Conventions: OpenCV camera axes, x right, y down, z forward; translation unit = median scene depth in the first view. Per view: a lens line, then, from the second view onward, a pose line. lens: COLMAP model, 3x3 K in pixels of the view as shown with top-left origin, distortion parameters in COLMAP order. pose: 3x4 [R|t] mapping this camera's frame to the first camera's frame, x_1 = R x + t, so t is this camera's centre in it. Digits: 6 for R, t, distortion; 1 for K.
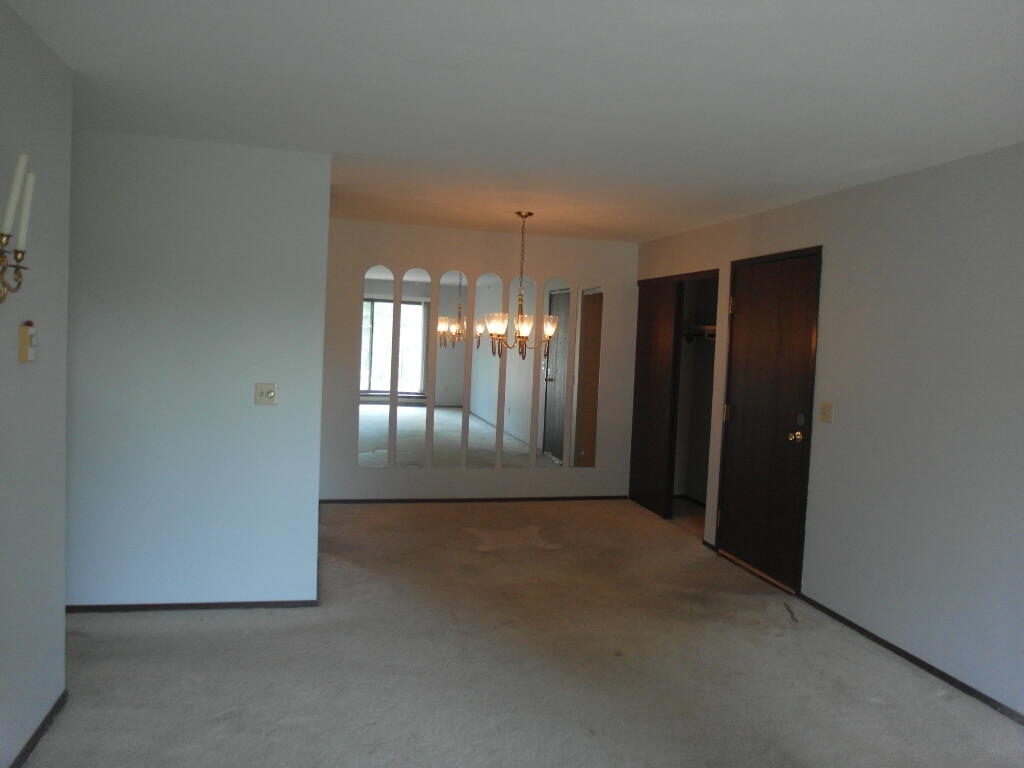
lens RADIAL K [[757.3, 0, 511.6], [0, 757.3, 382.6], [0, 0, 1]] dist [-0.030136, 0.004884]
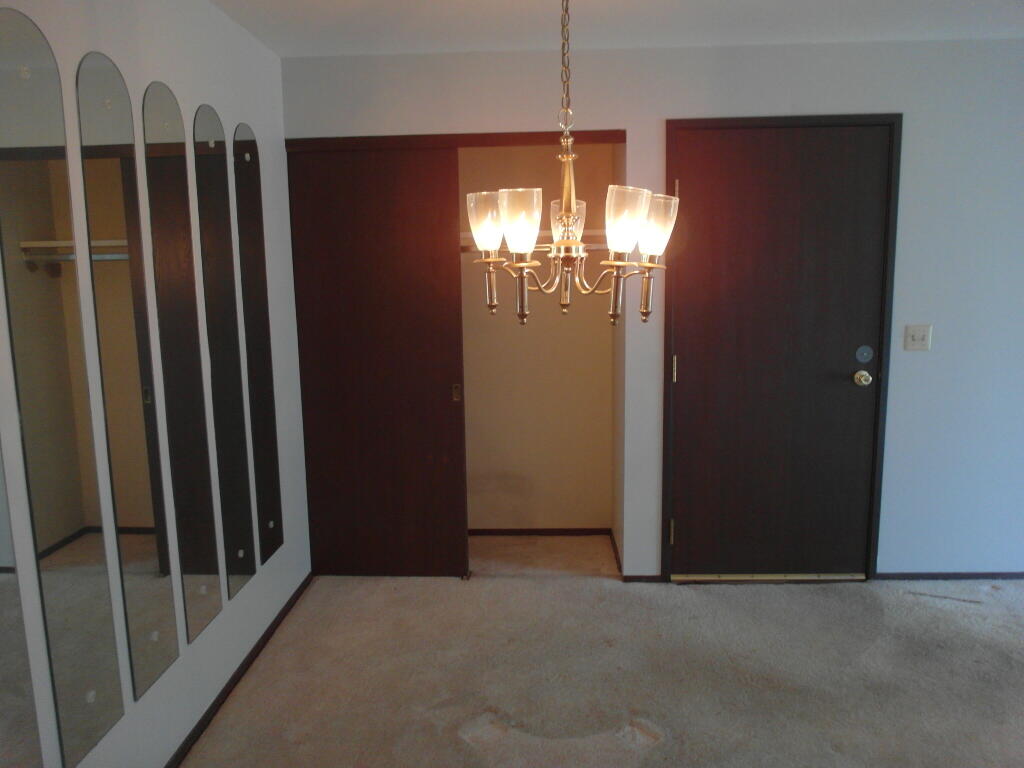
lens RADIAL K [[757.3, 0, 514.7], [0, 757.3, 383.3], [0, 0, 1]] dist [-0.030136, 0.004884]
pose [[0.272327, -0.193465, 0.942555, -0.369315], [0.085830, 0.980557, 0.176467, -0.074724], [-0.958369, 0.032842, 0.283637, 1.005030]]
